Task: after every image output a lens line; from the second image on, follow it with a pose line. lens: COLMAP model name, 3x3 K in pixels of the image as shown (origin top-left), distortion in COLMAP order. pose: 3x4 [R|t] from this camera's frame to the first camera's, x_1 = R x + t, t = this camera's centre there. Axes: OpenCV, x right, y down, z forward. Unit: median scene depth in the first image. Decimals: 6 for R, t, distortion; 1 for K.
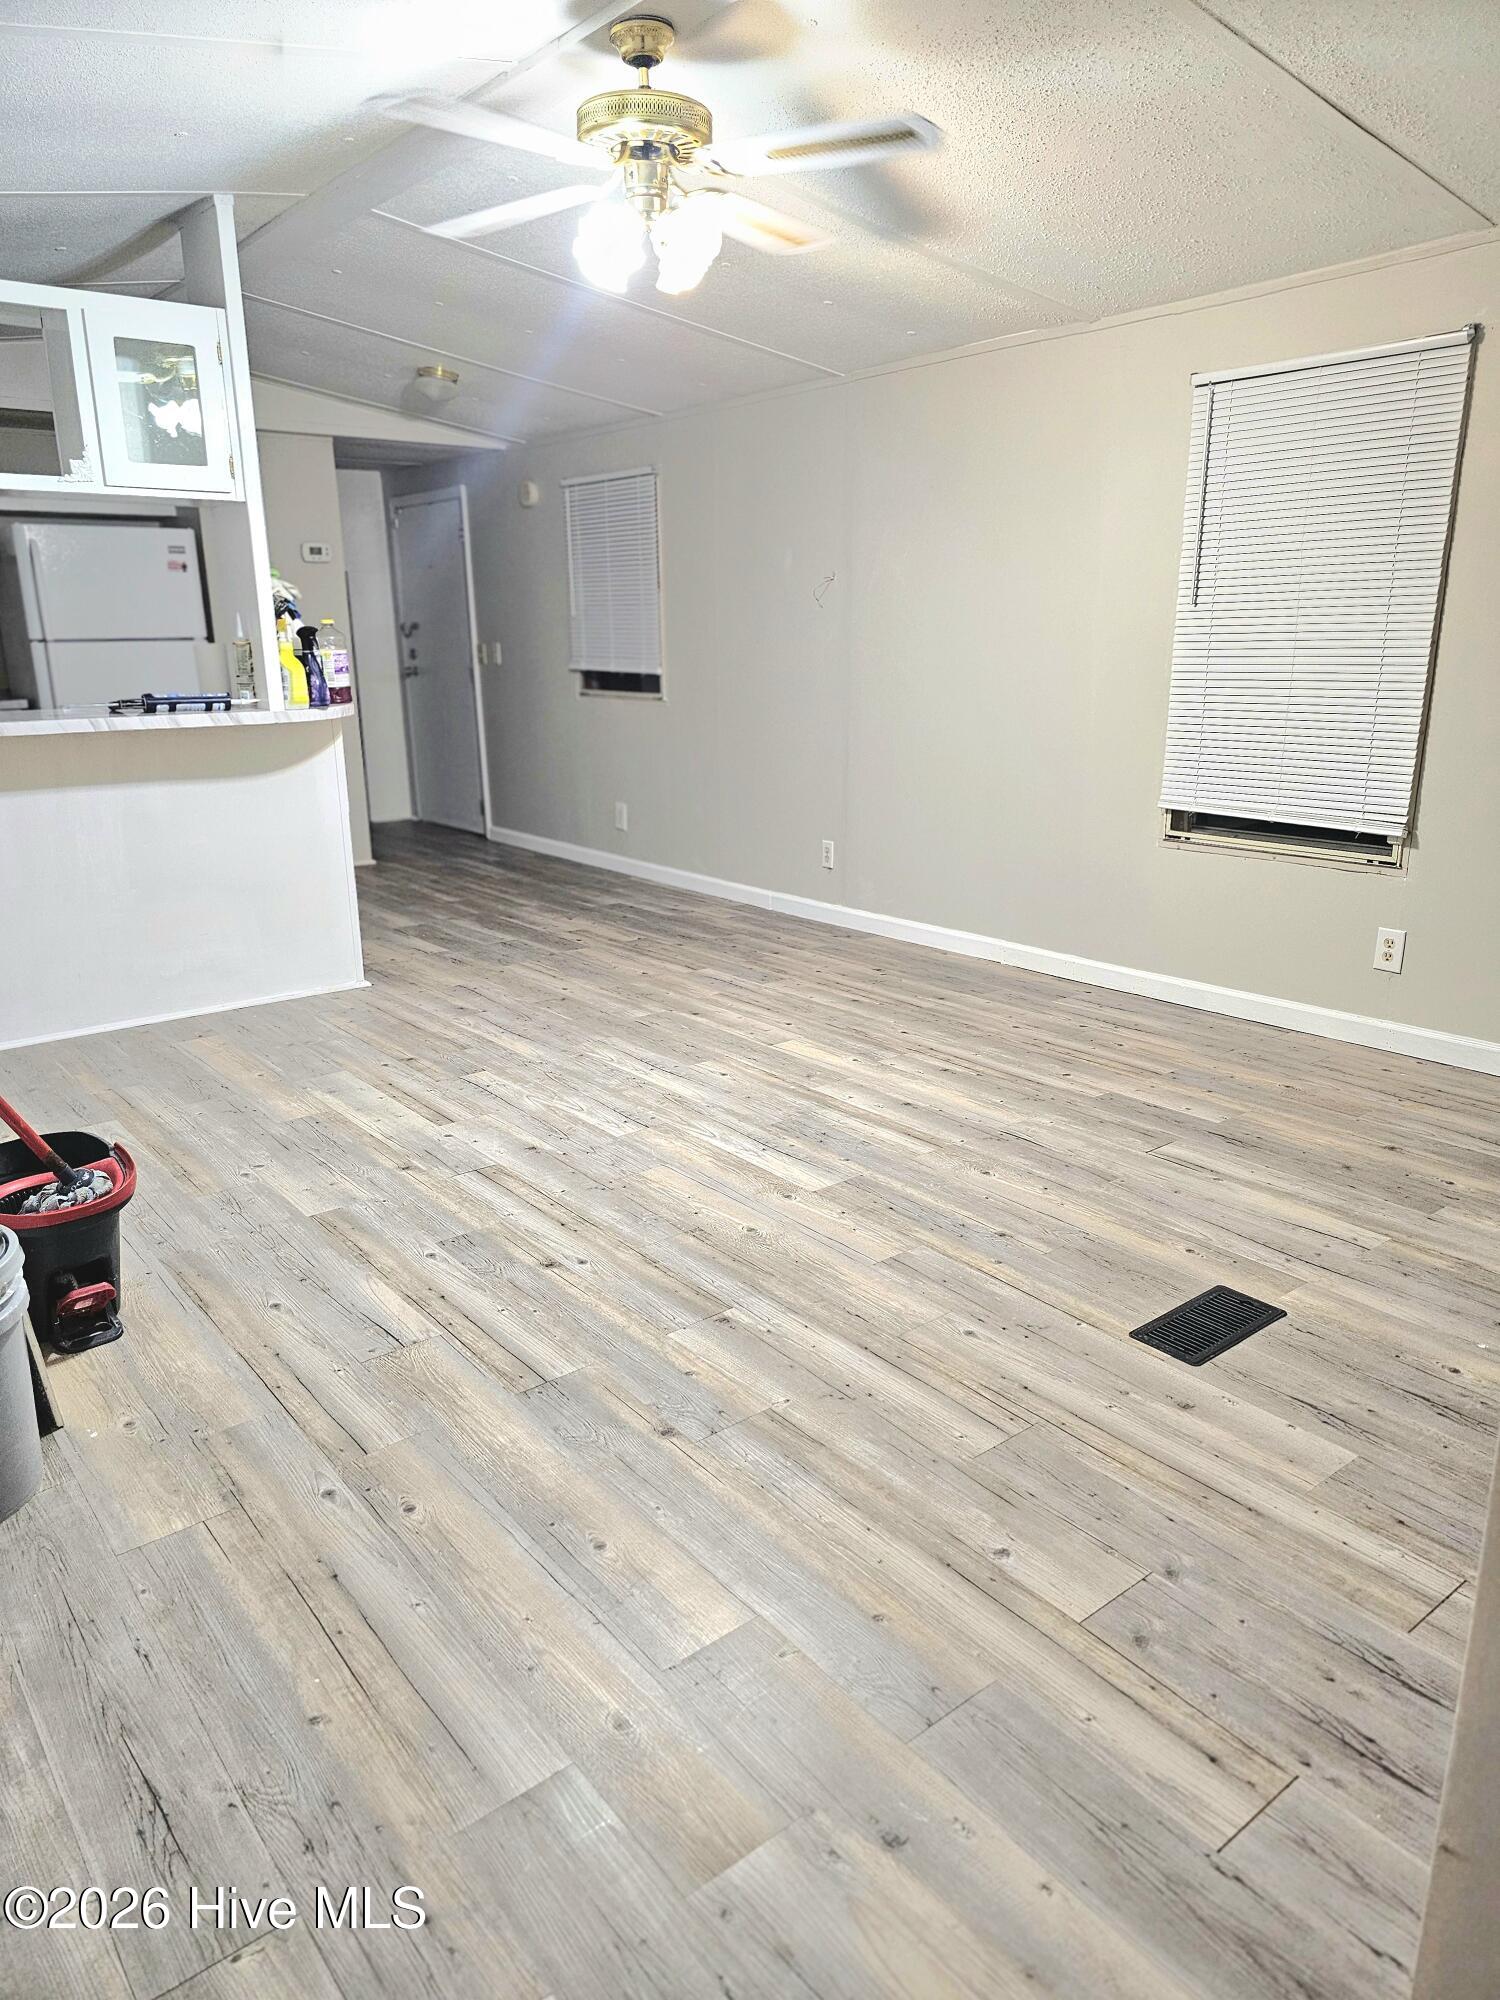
lens RADIAL K [[1361.1, 0, 742.2], [0, 1361.1, 979.3], [0, 0, 1]] dist [0.176009, -0.274590]
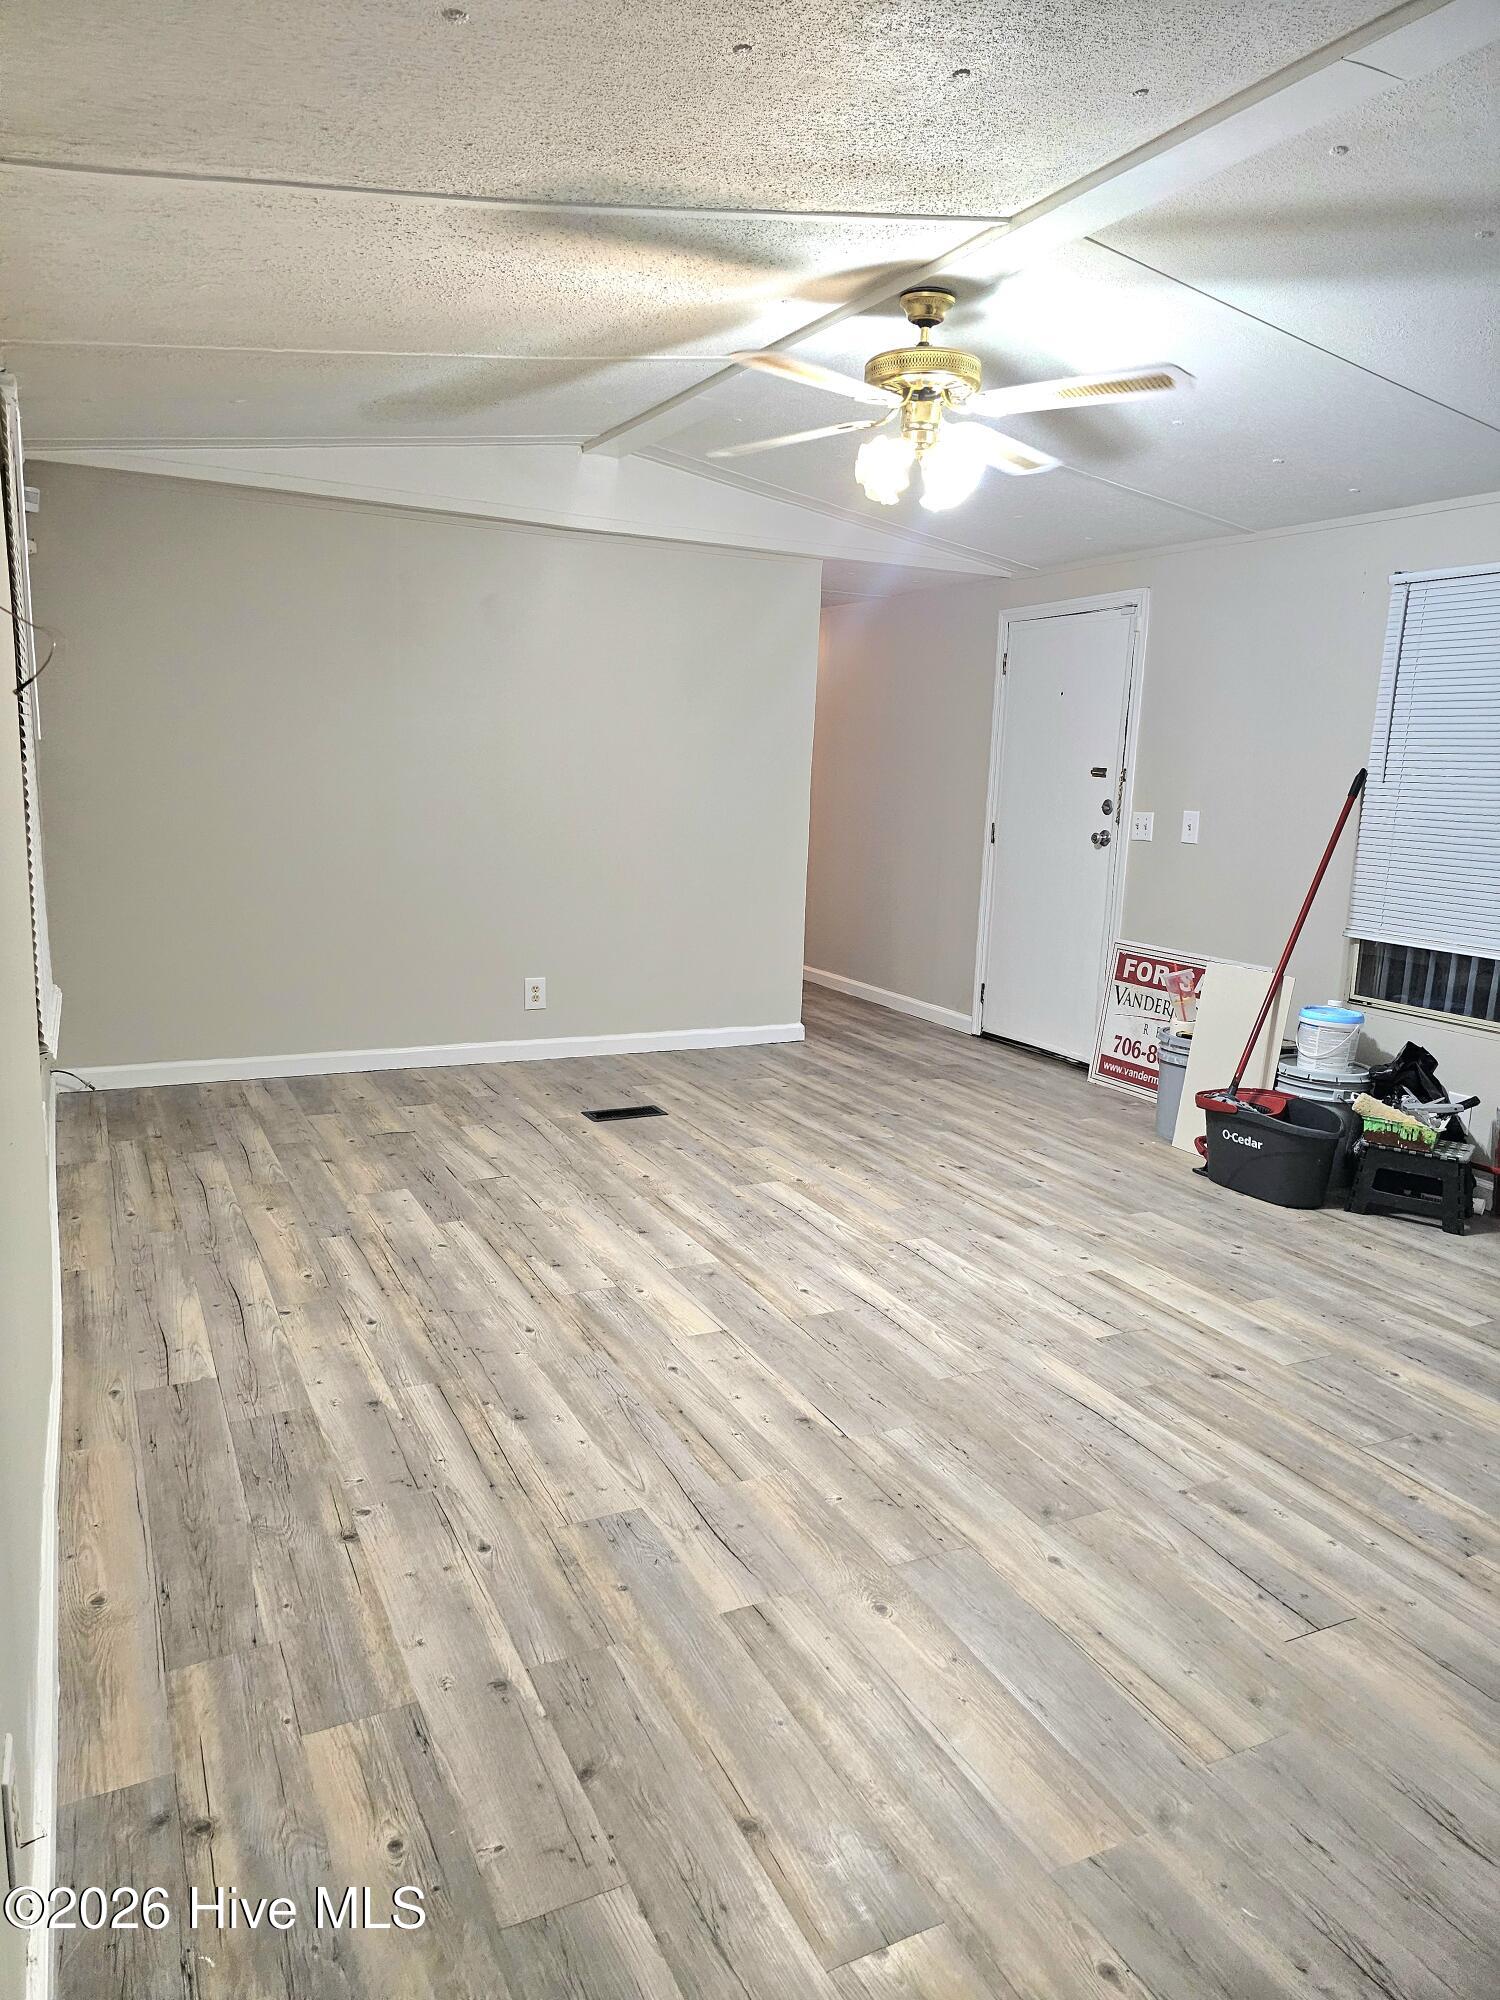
lens RADIAL K [[1336.6, 0, 742.0], [0, 1336.6, 992.1], [0, 0, 1]] dist [0.093430, -0.094165]
pose [[-0.978671, -0.060694, 0.196263, -0.129848], [0.024672, 0.913720, 0.405596, -0.447722], [-0.203947, 0.401787, -0.892733, 1.687904]]
